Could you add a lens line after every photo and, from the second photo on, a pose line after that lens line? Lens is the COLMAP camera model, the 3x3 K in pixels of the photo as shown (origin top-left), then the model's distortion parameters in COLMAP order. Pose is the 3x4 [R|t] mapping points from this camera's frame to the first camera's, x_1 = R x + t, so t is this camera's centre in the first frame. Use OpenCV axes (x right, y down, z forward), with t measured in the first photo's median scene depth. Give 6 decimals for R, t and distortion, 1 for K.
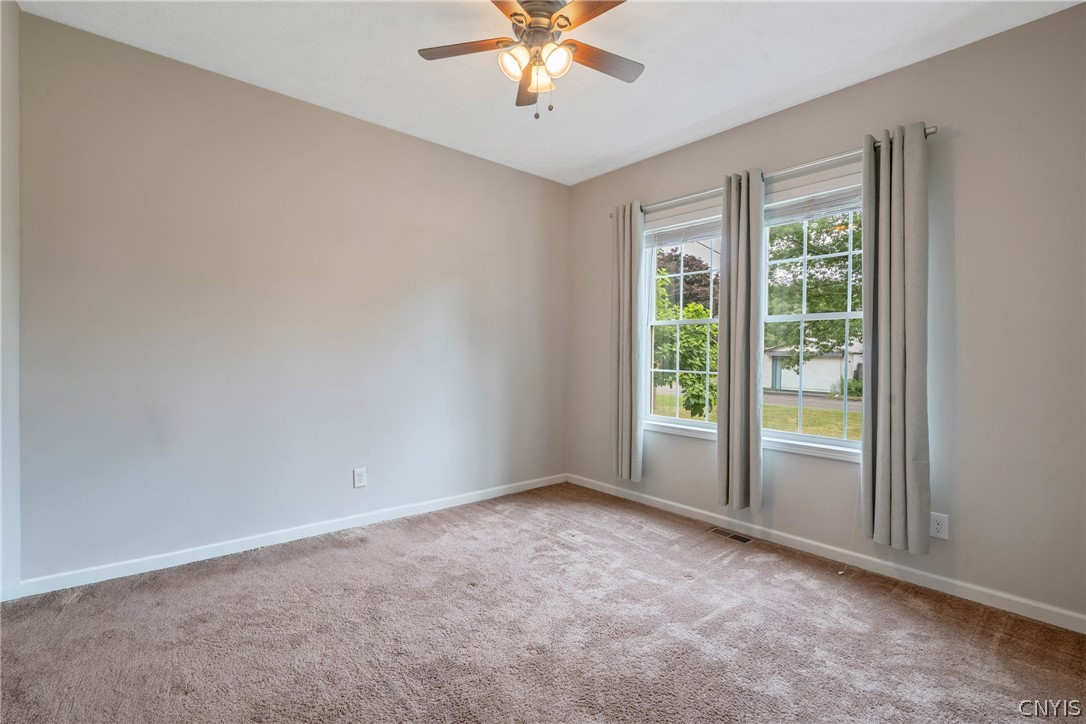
lens RADIAL K [[495.3, 0, 540.1], [0, 495.3, 360.9], [0, 0, 1]] dist [-0.009151, 0.004980]
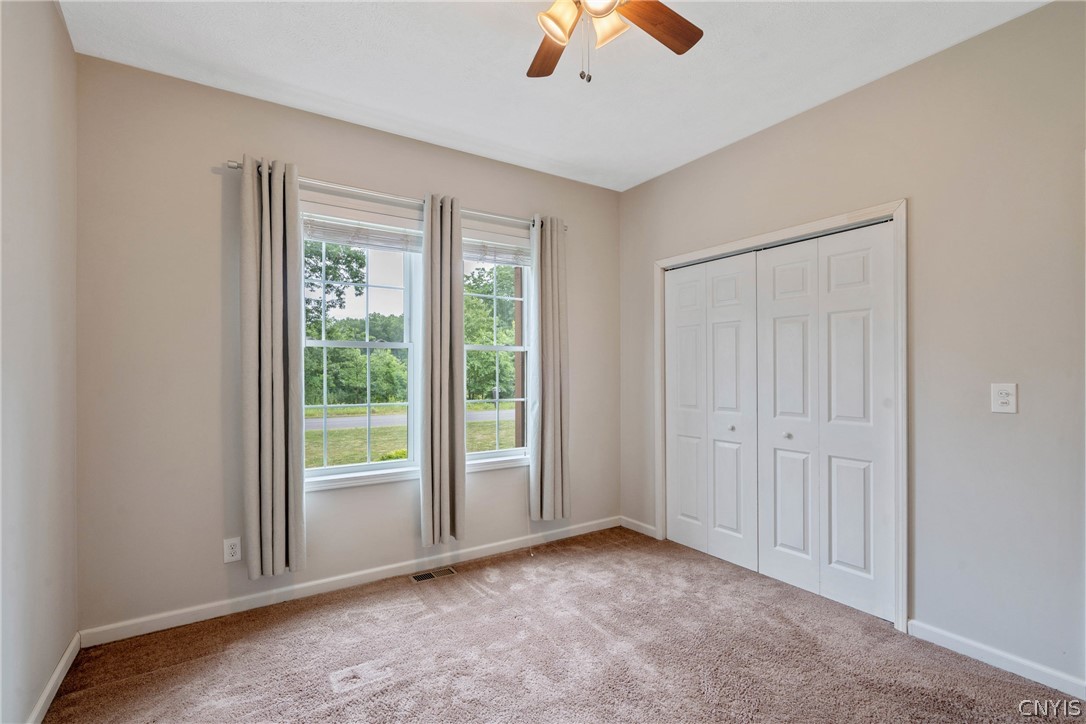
lens RADIAL K [[495.3, 0, 540.2], [0, 495.3, 368.3], [0, 0, 1]] dist [-0.009151, 0.004980]
pose [[0.133082, -0.003167, 0.991100, -0.603182], [0.022474, 0.999747, 0.000177, -0.041607], [-0.990850, 0.022250, 0.133120, 0.769271]]
